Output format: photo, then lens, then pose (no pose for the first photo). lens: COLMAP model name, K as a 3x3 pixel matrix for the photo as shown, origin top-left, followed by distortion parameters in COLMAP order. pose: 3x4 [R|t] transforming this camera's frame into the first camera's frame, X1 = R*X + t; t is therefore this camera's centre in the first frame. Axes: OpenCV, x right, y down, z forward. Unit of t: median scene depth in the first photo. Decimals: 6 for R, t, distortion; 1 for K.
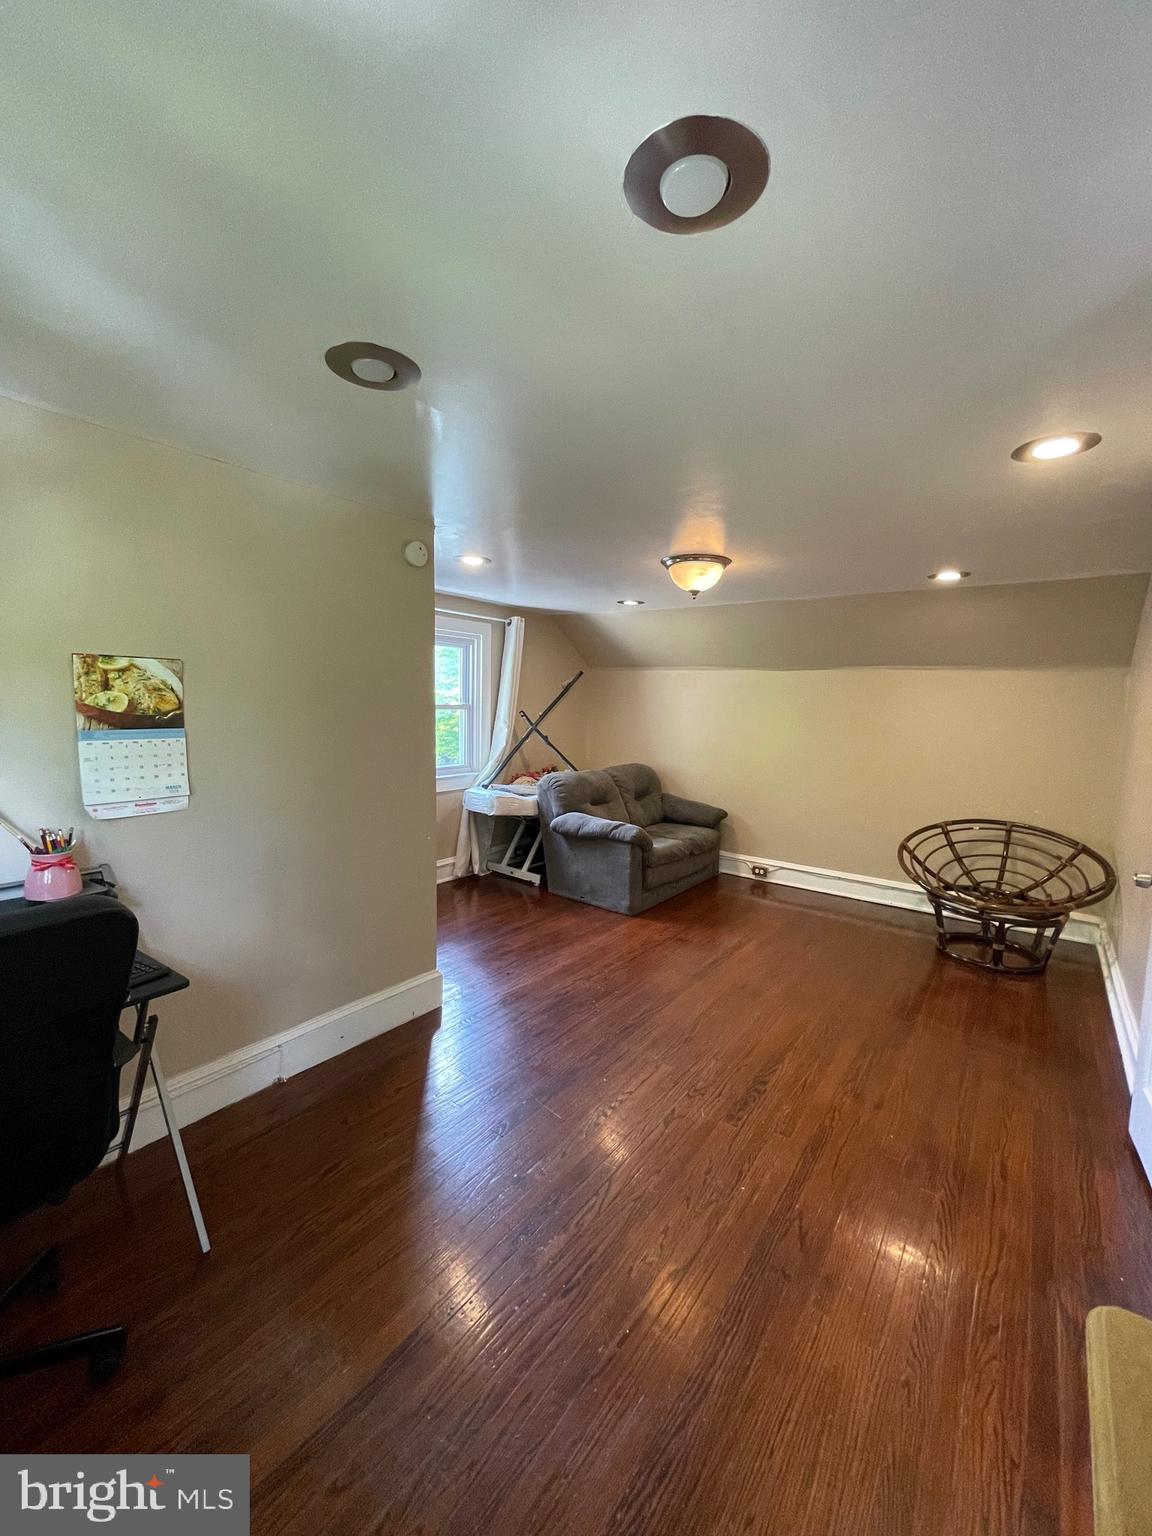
lens RADIAL K [[616.2, 0, 572.8], [0, 616.2, 766.6], [0, 0, 1]] dist [-0.012054, -0.000323]
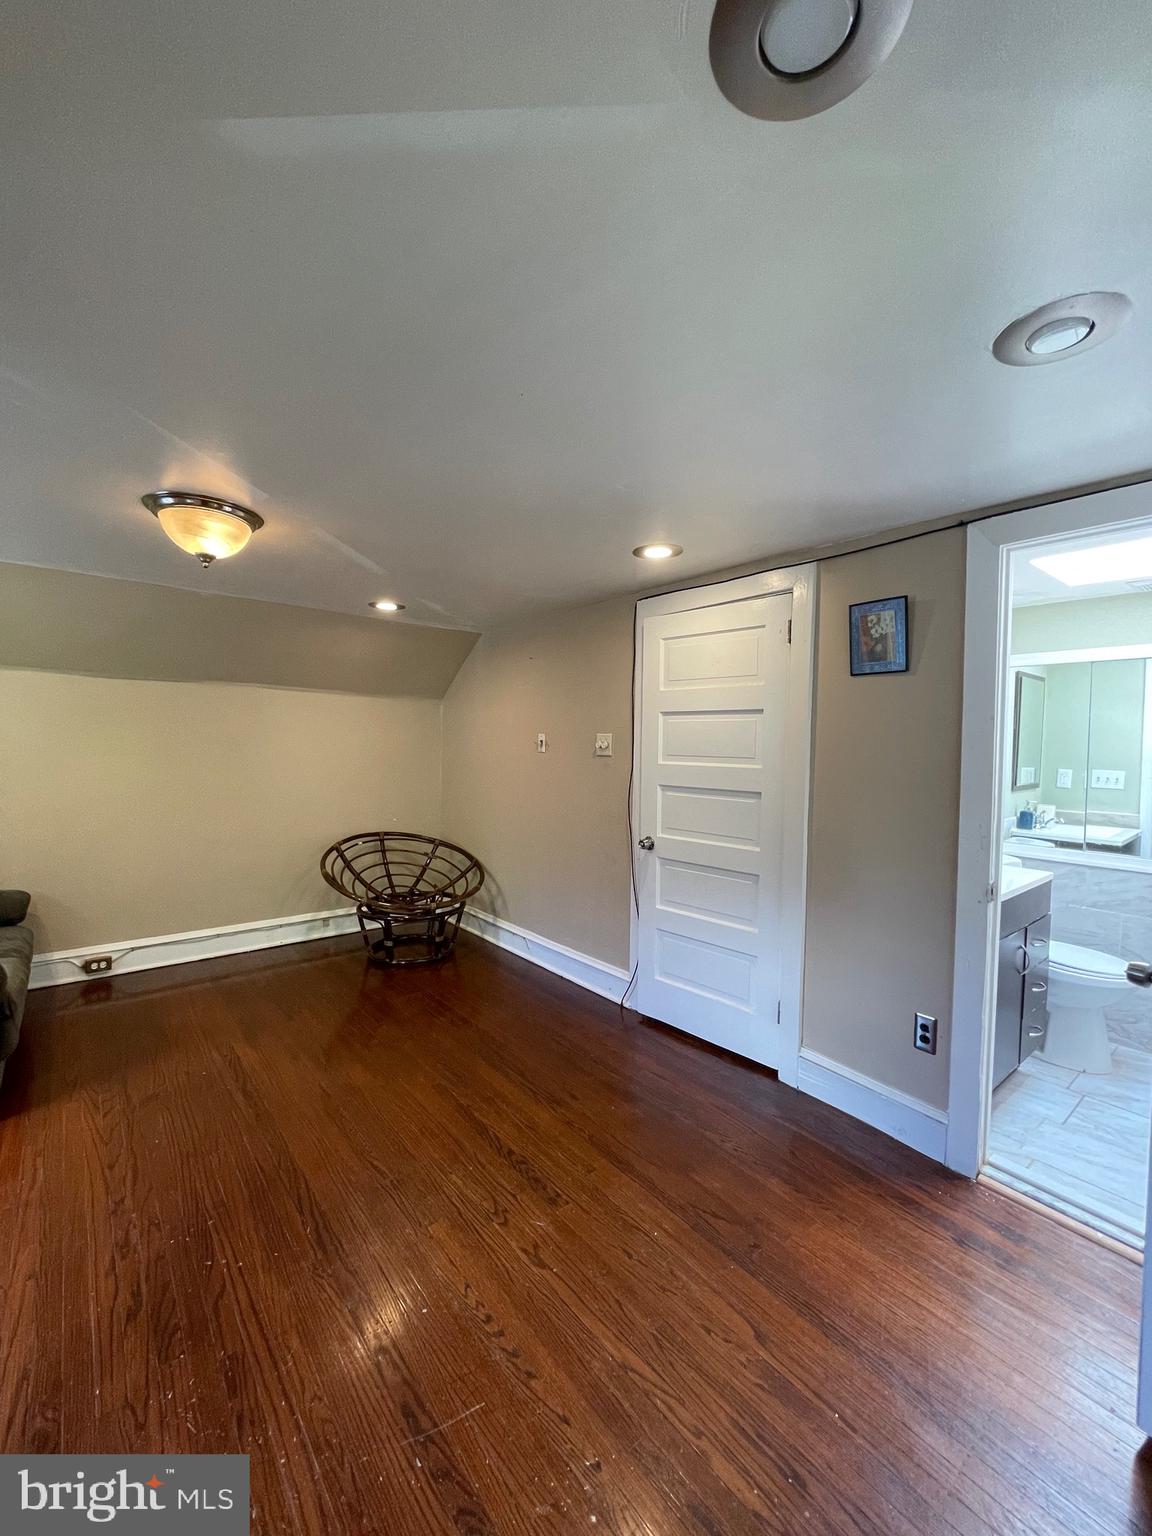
lens RADIAL K [[616.2, 0, 572.5], [0, 616.2, 767.5], [0, 0, 1]] dist [-0.012054, -0.000323]
pose [[0.234149, -0.057614, 0.970492, -0.290358], [0.089790, 0.995257, 0.037420, -0.038159], [-0.968045, 0.078379, 0.238212, 0.382437]]
